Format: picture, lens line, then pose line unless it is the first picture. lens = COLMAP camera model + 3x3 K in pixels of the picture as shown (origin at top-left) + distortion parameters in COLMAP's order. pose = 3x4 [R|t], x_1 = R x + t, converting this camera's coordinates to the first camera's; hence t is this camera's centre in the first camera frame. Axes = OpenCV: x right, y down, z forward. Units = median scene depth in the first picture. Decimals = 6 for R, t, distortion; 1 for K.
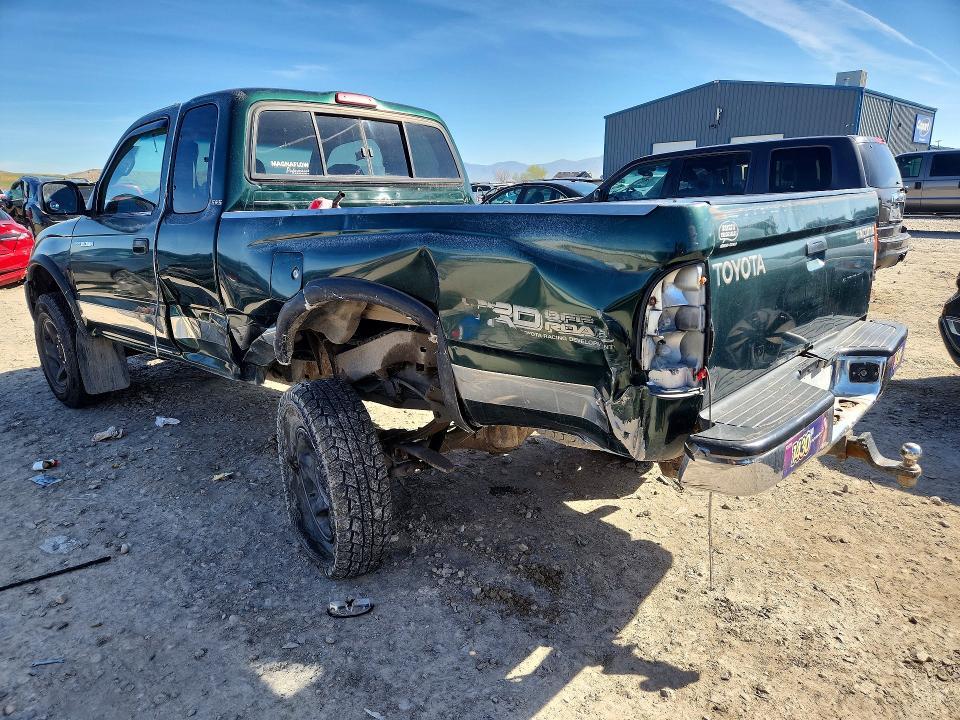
lens RADIAL K [[675.8, 0, 480.0], [0, 675.8, 360.0], [0, 0, 1]] dist [0.008493, 0.000258]
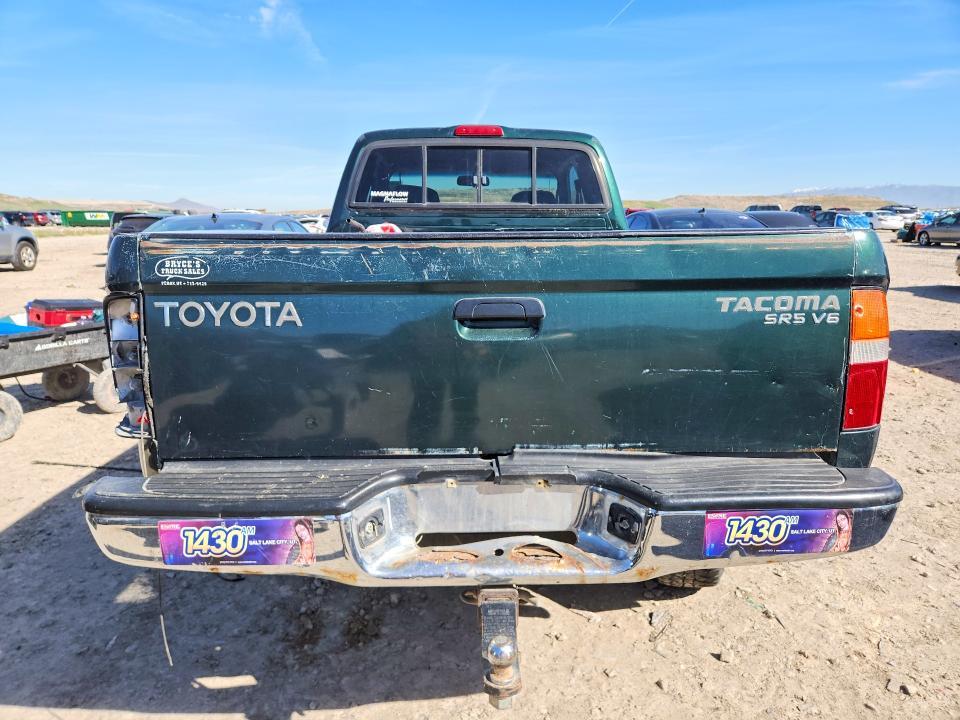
lens RADIAL K [[675.8, 0, 480.0], [0, 675.8, 360.0], [0, 0, 1]] dist [0.008493, 0.000258]
pose [[0.672090, 0.165335, -0.721775, 0.895379], [-0.191040, 0.980471, 0.046704, -0.131031], [0.715401, 0.106498, 0.690550, 0.475348]]
